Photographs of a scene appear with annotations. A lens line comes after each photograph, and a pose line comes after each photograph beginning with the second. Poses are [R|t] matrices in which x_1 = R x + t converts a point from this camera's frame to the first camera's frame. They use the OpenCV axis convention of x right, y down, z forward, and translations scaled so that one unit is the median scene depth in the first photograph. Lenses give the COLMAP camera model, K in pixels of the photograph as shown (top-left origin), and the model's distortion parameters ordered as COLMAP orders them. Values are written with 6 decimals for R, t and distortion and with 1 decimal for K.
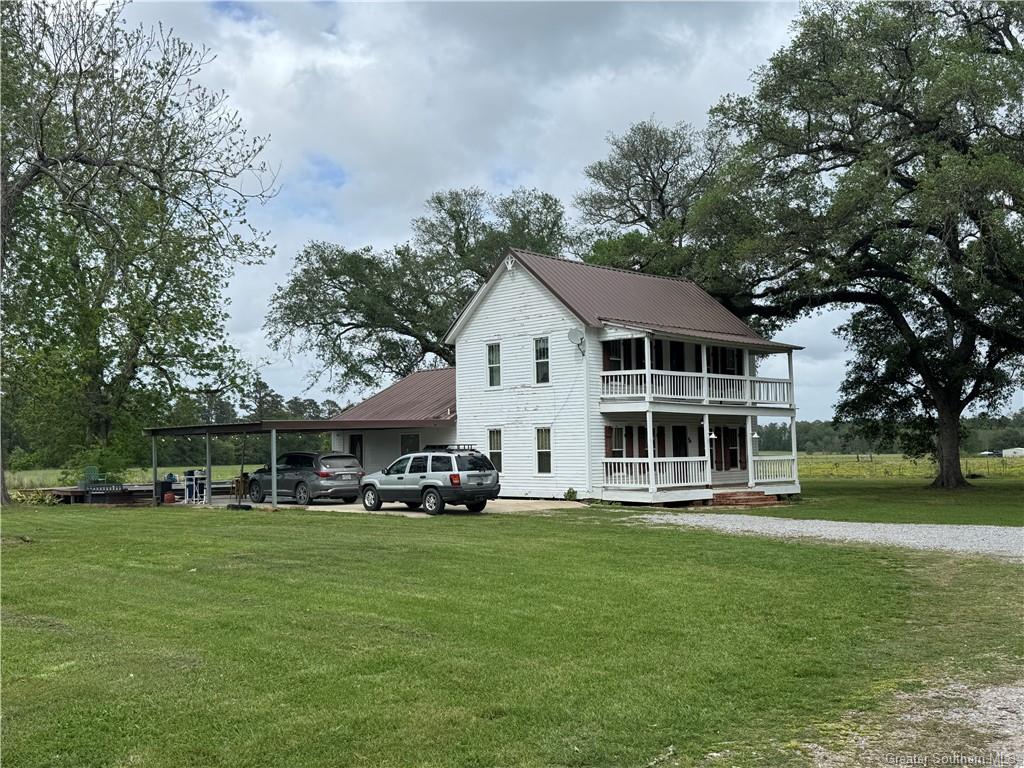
lens RADIAL K [[1032.5, 0, 509.6], [0, 1032.5, 383.9], [0, 0, 1]] dist [0.114646, 0.000000]
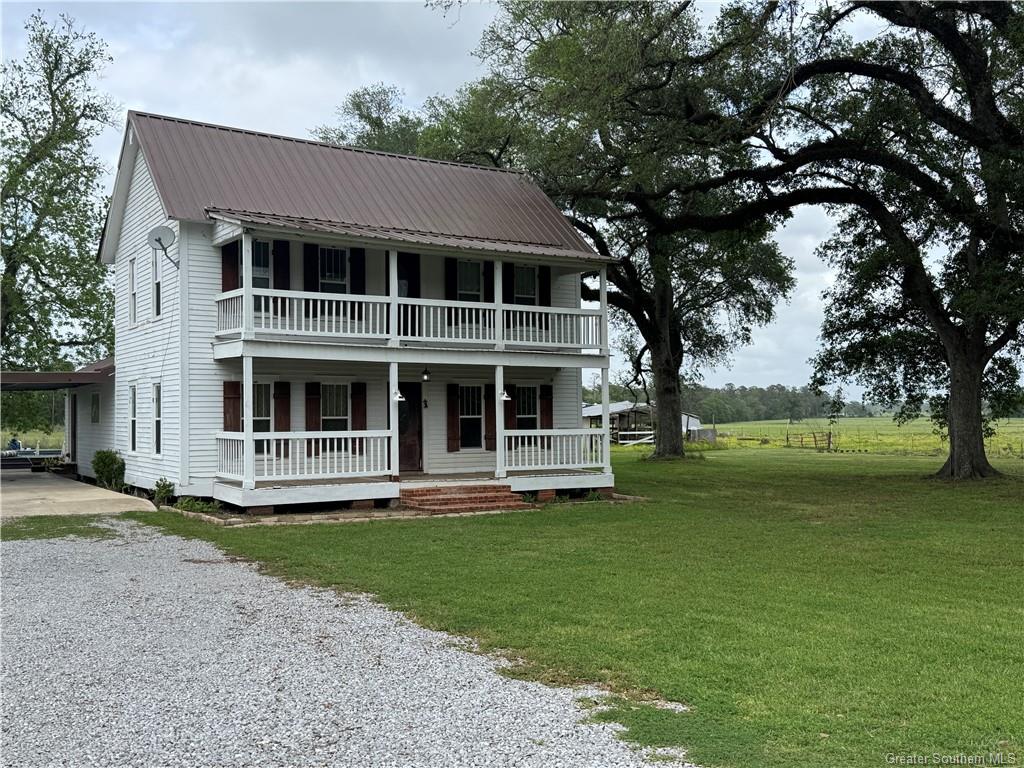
lens RADIAL K [[1032.5, 0, 514.2], [0, 1032.5, 385.1], [0, 0, 1]] dist [0.114646, 0.000000]
pose [[0.977667, 0.003279, -0.210136, 0.341386], [0.004198, 0.999374, 0.035125, 0.018578], [0.210119, -0.035222, 0.977041, 0.354303]]
